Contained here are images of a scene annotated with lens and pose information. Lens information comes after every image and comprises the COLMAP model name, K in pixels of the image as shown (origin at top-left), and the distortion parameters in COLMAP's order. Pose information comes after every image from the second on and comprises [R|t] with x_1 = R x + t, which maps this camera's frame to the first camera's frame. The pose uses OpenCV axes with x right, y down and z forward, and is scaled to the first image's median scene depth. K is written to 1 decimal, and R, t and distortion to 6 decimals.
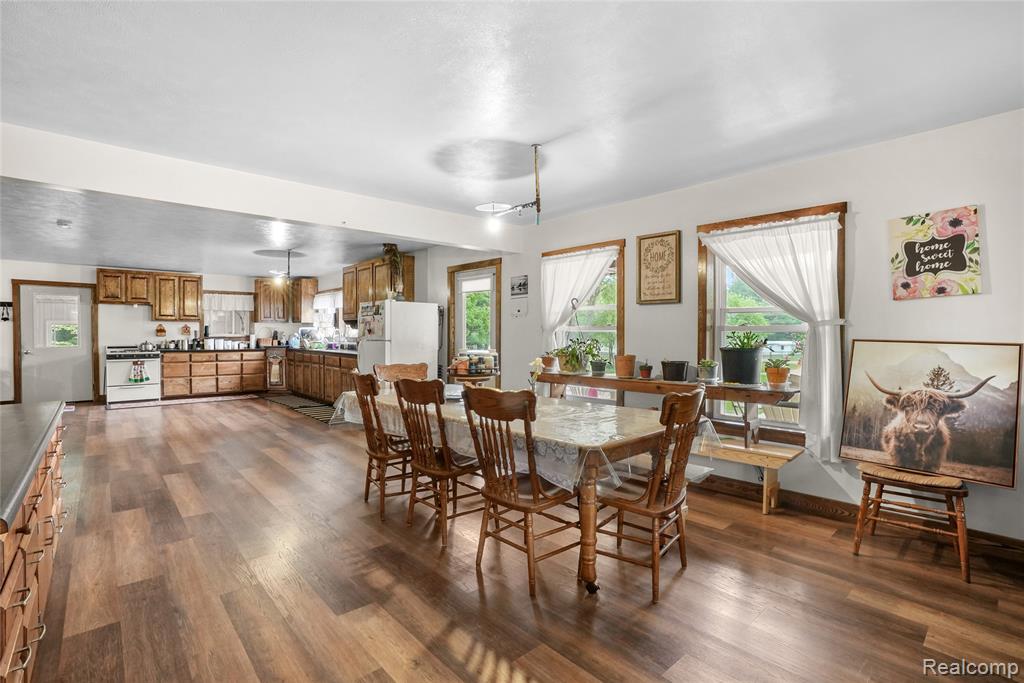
lens RADIAL K [[476.7, 0, 512.3], [0, 476.7, 338.0], [0, 0, 1]] dist [-0.073114, 0.025798]
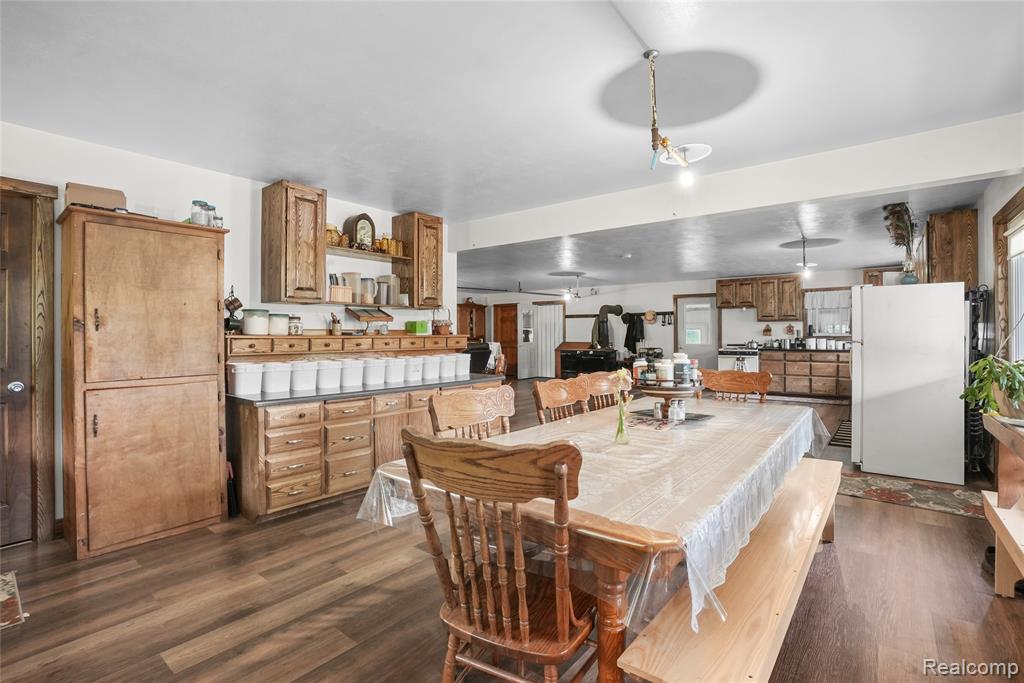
lens RADIAL K [[476.7, 0, 512.3], [0, 476.7, 338.0], [0, 0, 1]] dist [-0.073114, 0.025798]
pose [[0.160475, 0.004962, -0.987027, 0.235140], [-0.001500, 0.999987, 0.004783, -0.002615], [0.987039, 0.000713, 0.160481, 0.247523]]
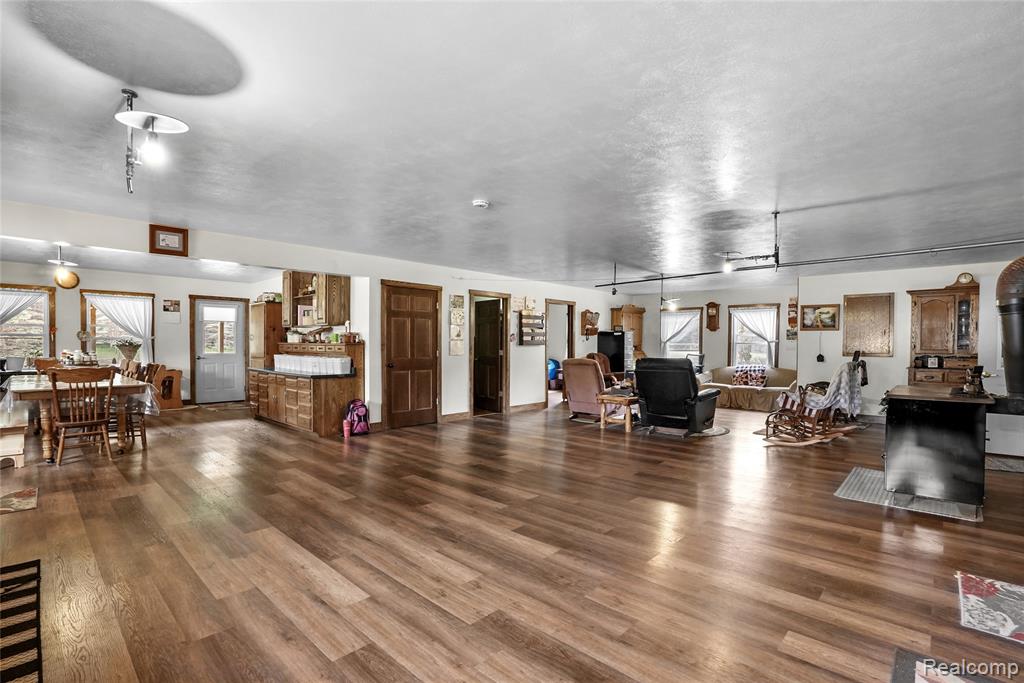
lens RADIAL K [[479.5, 0, 515.4], [0, 479.5, 356.3], [0, 0, 1]] dist [-0.070530, 0.026935]
pose [[-0.995697, -0.007576, -0.092358, -0.577286], [-0.010420, 0.999485, 0.030348, -0.007967], [0.092080, 0.031179, -0.995263, 1.079658]]
